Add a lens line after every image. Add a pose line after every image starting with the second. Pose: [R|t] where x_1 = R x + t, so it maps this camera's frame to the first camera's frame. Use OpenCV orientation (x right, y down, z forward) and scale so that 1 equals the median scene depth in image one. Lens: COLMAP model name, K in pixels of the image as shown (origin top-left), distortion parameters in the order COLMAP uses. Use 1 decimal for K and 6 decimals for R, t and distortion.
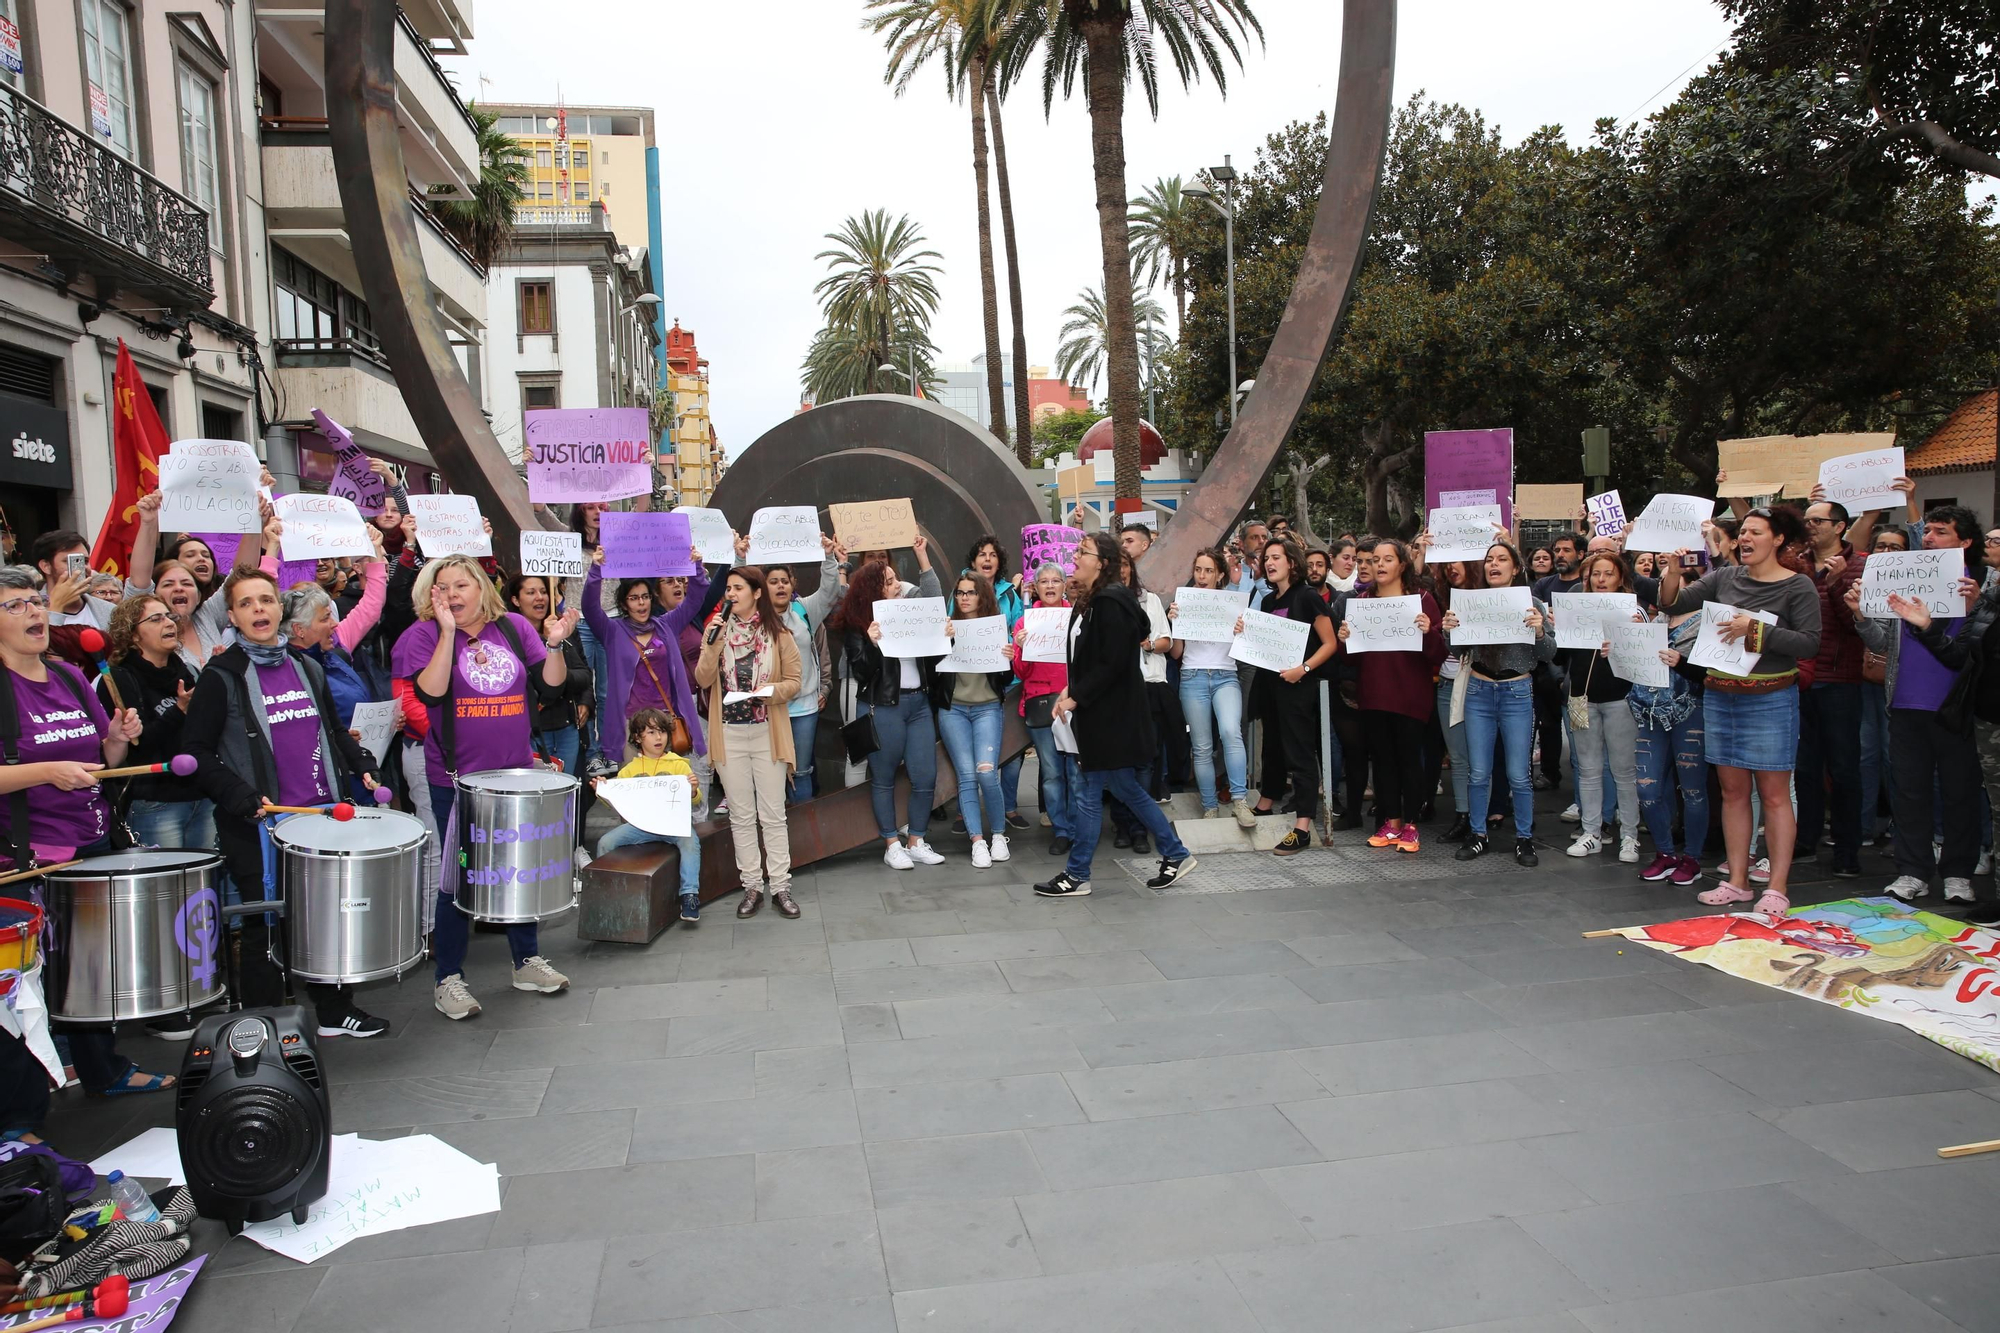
lens RADIAL K [[1379.8, 0, 998.0], [0, 1379.8, 667.0], [0, 0, 1]] dist [-0.098506, 0.073860]
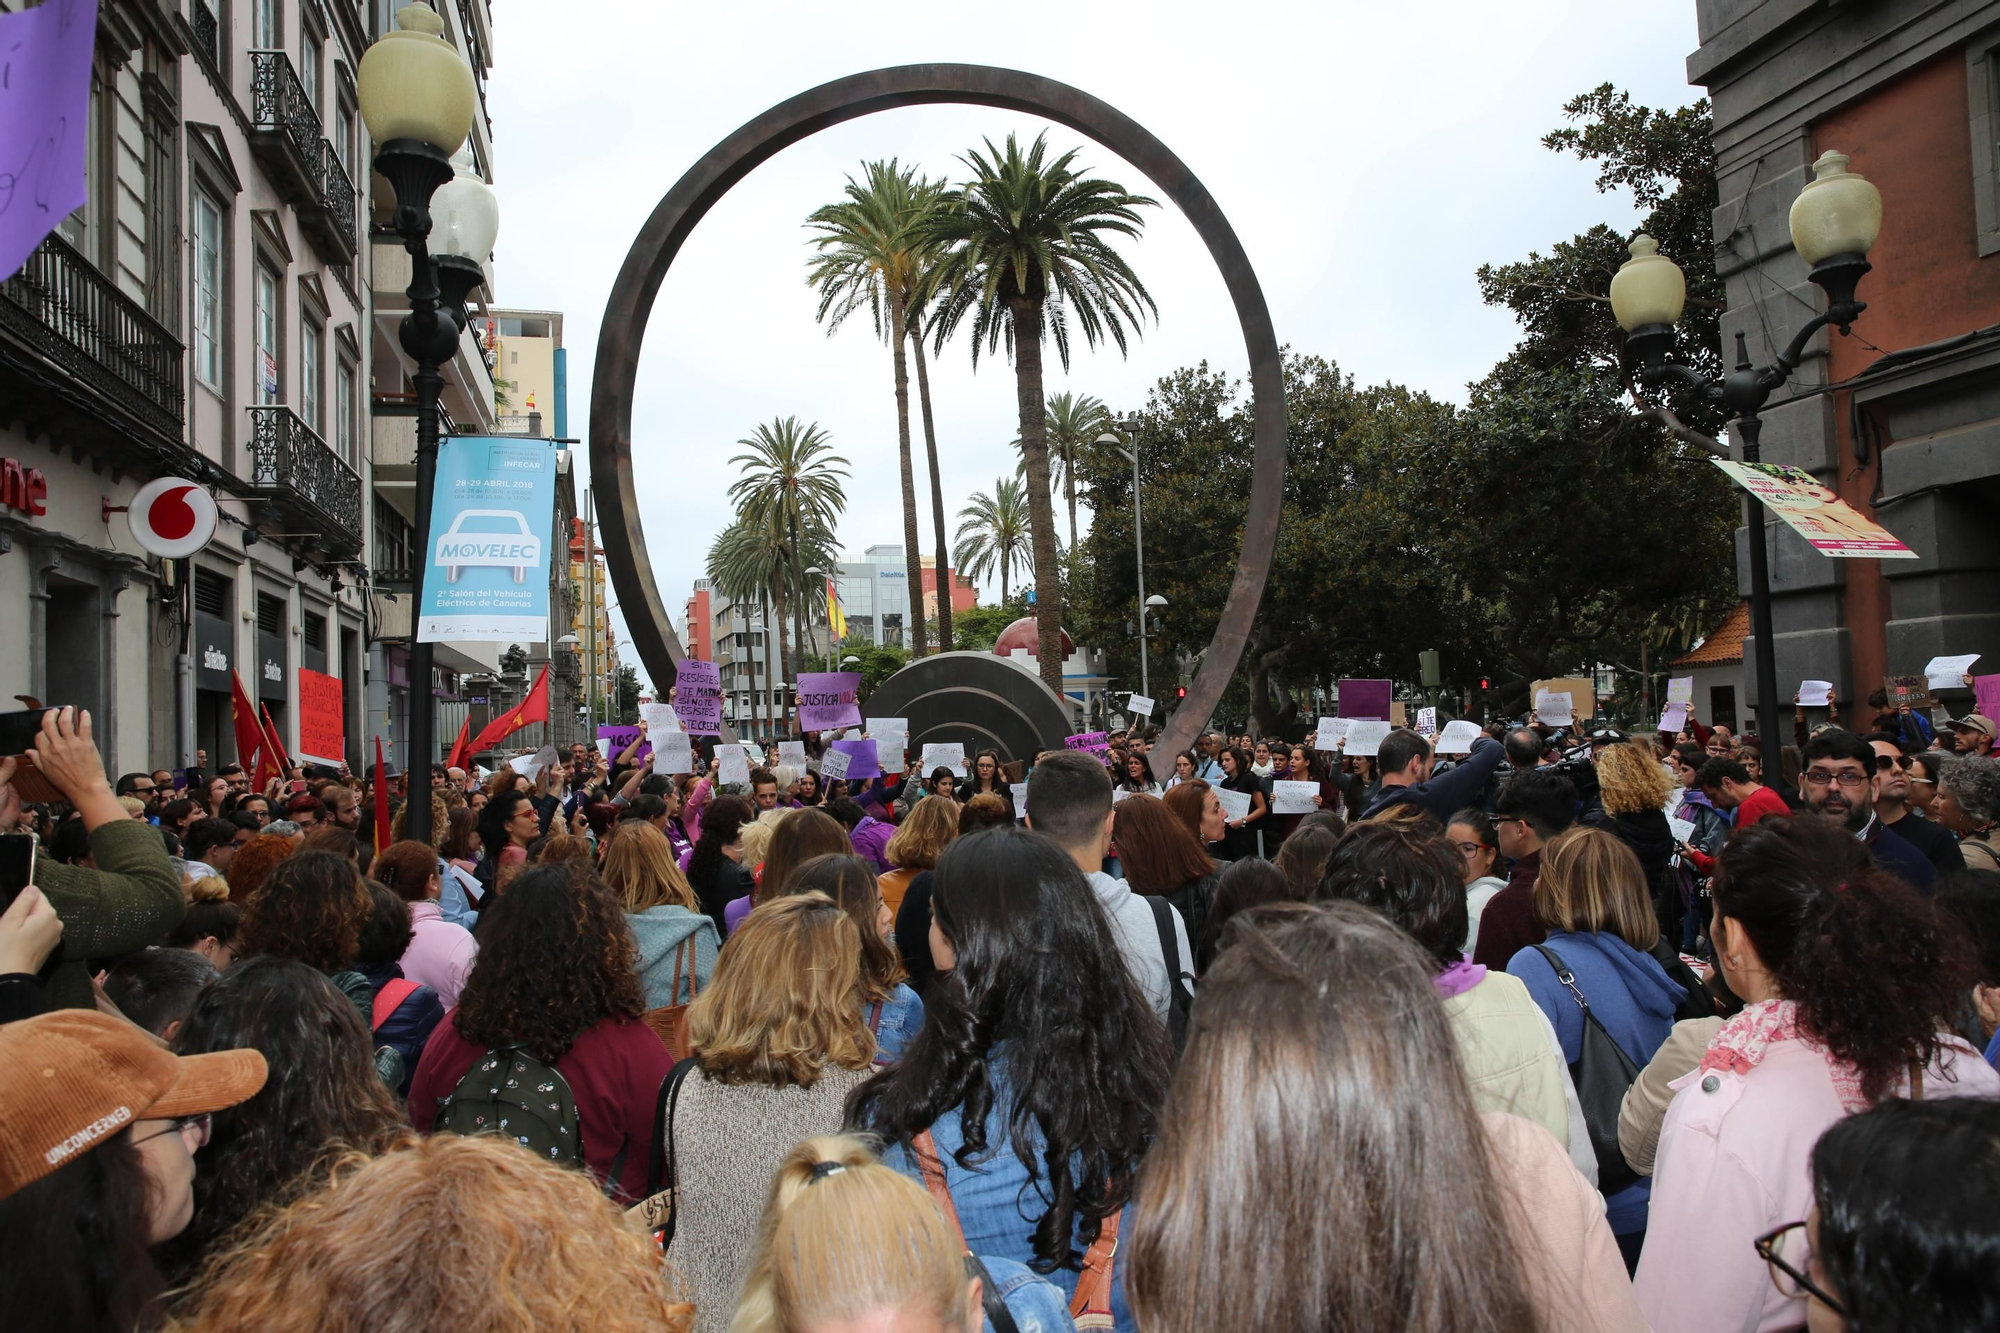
lens RADIAL K [[1379.8, 0, 991.7], [0, 1379.8, 659.6], [0, 0, 1]] dist [-0.098506, 0.073860]
pose [[0.996622, -0.002927, 0.082076, -0.071231], [0.014110, 0.990606, -0.136014, 0.008875], [-0.080907, 0.136712, 0.987301, -0.206934]]
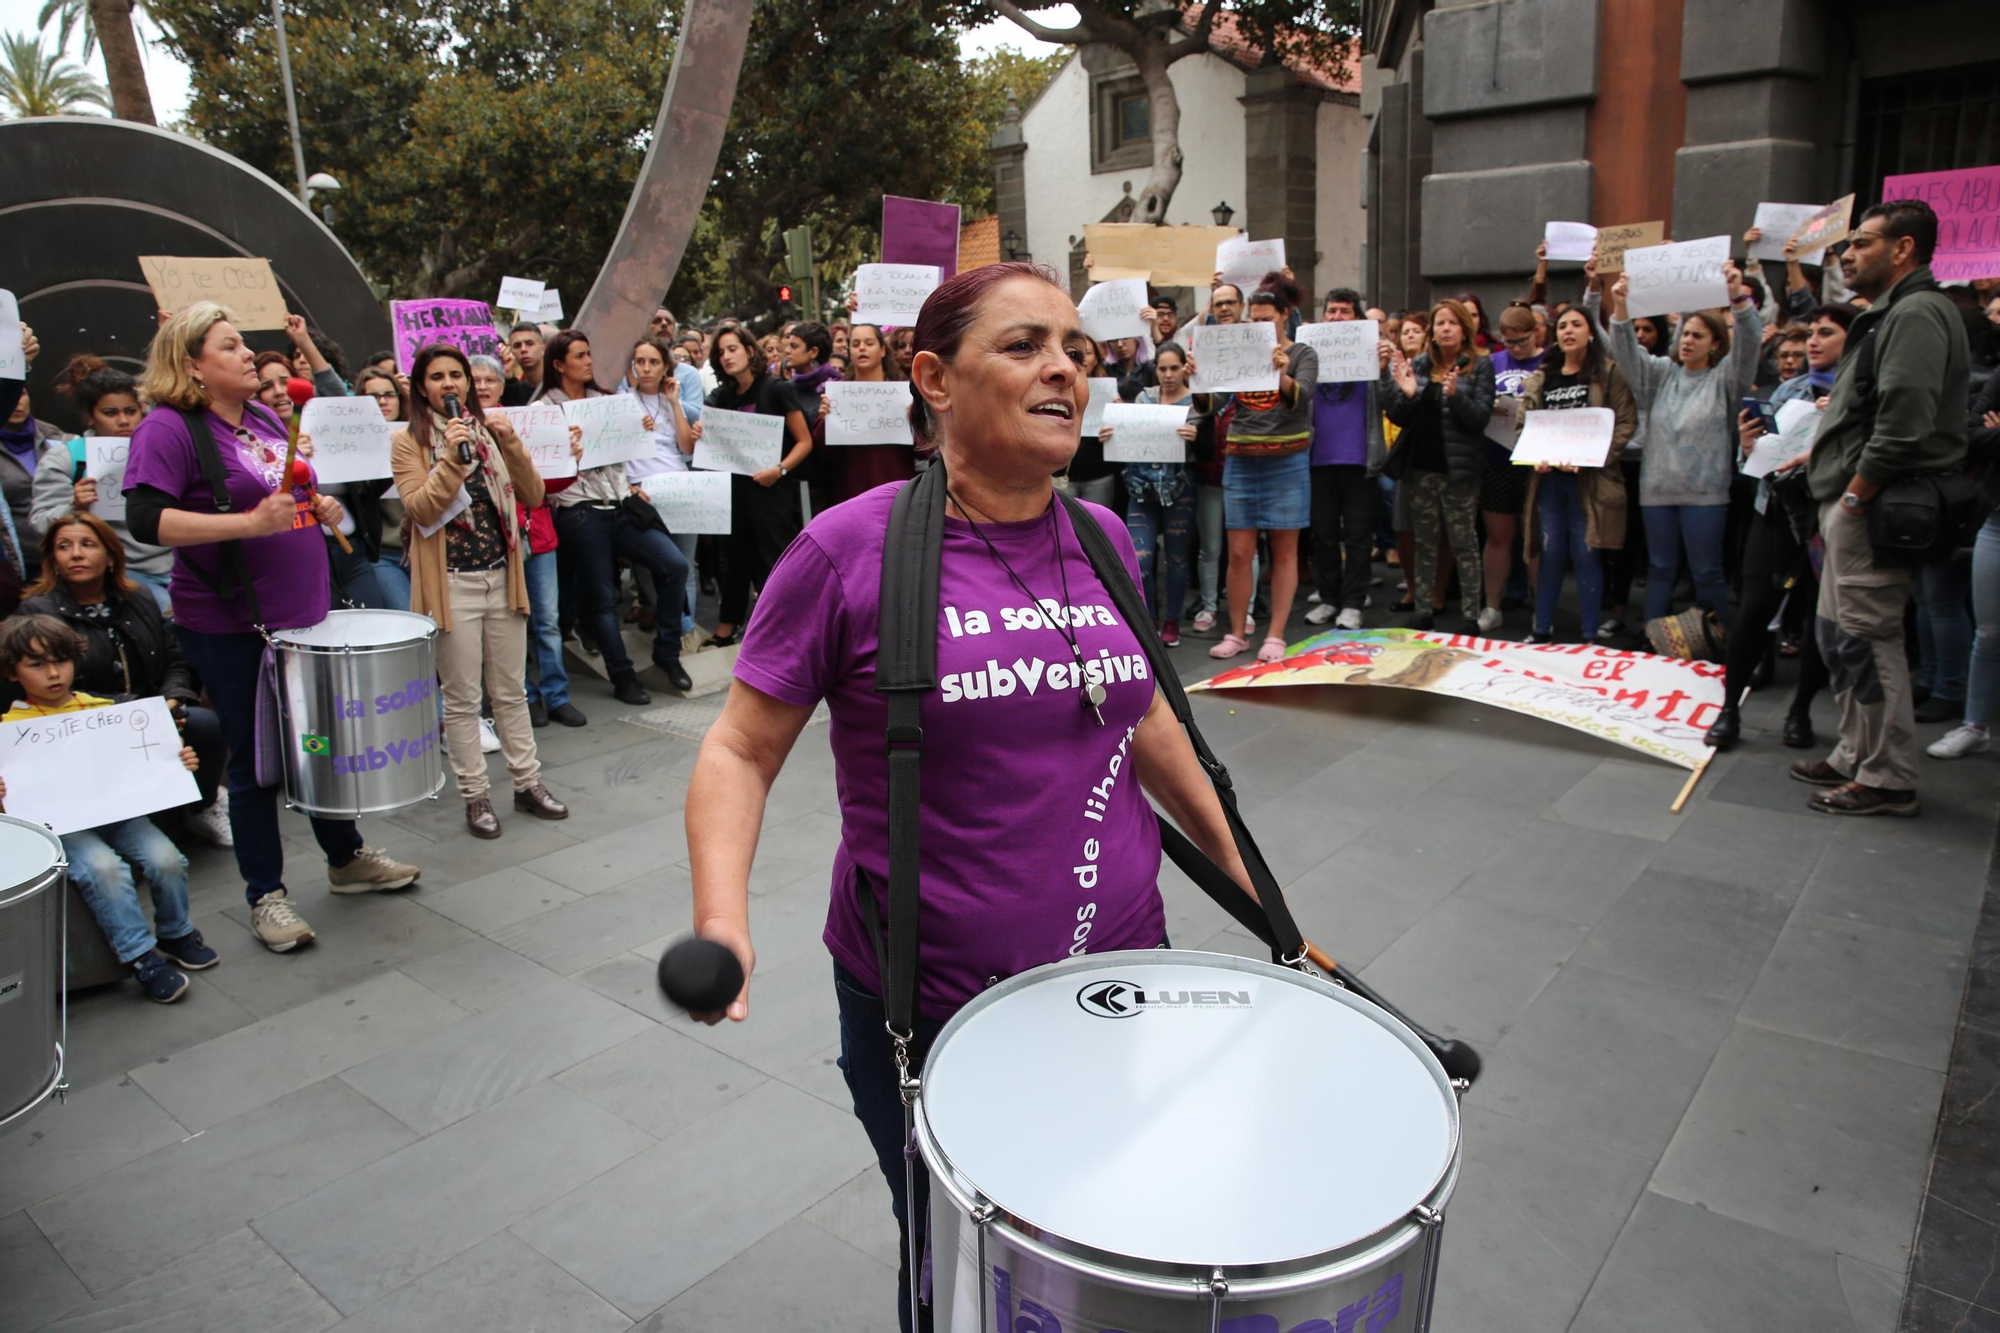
lens RADIAL K [[1379.8, 0, 1013.7], [0, 1379.8, 671.1], [0, 0, 1]] dist [-0.098506, 0.073860]
pose [[0.764073, -0.153326, 0.626644, -0.075473], [0.072453, 0.985596, 0.152812, 0.001542], [-0.641048, -0.071357, 0.764176, 0.068747]]
